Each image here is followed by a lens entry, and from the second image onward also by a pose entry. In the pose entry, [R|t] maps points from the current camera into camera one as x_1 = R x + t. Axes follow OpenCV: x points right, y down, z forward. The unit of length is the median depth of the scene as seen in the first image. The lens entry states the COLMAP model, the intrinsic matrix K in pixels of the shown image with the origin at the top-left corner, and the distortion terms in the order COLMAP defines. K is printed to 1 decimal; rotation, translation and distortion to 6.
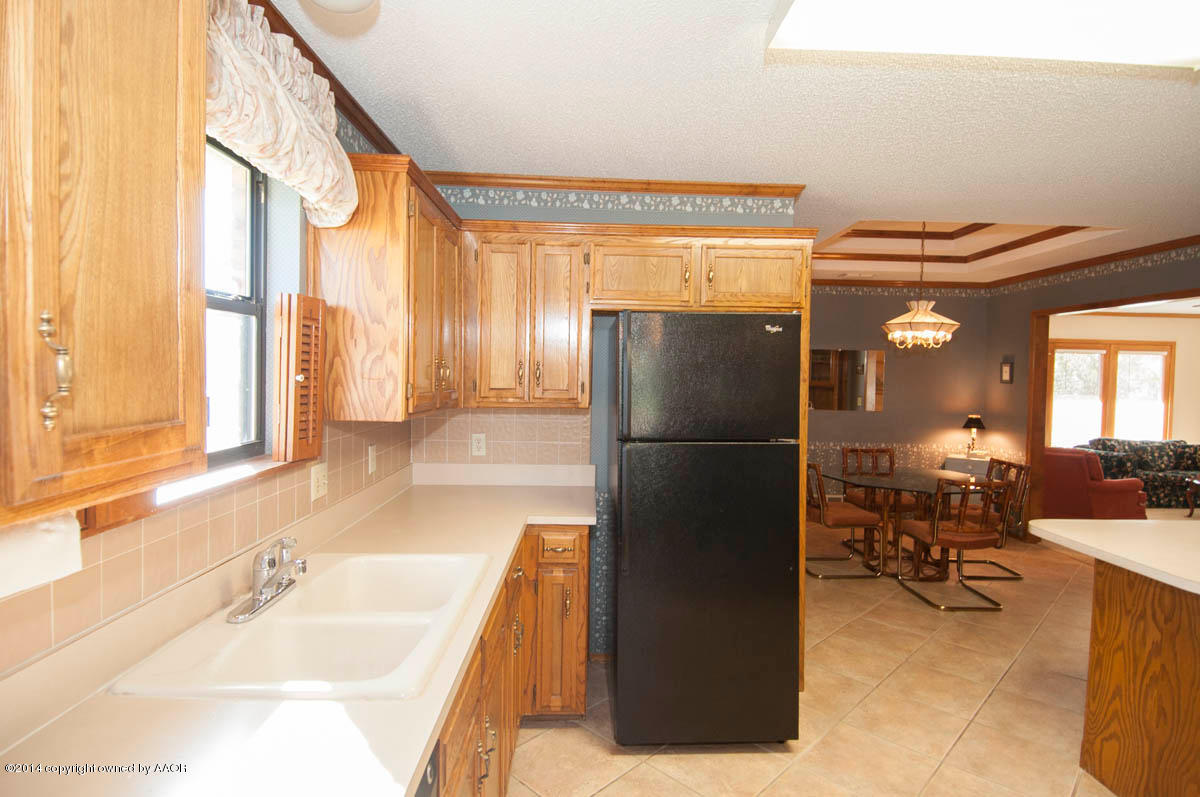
lens RADIAL K [[630.2, 0, 601.6], [0, 630.2, 390.4], [0, 0, 1]] dist [0.044792, -0.050103]
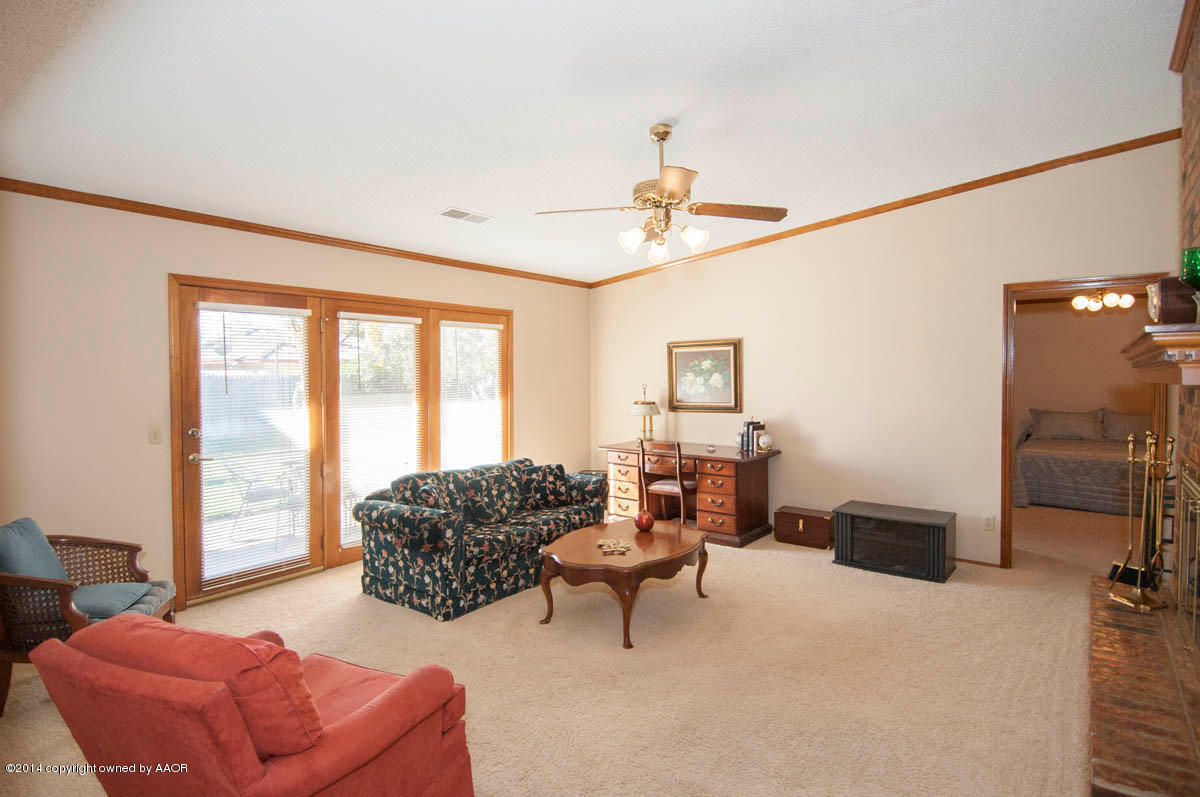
lens RADIAL K [[630.2, 0, 601.6], [0, 630.2, 390.4], [0, 0, 1]] dist [0.044792, -0.050103]
pose [[0.638711, -0.041578, 0.768322, 0.487962], [0.035066, 0.999074, 0.024915, -0.004174], [-0.768647, 0.011028, 0.639578, 0.541319]]
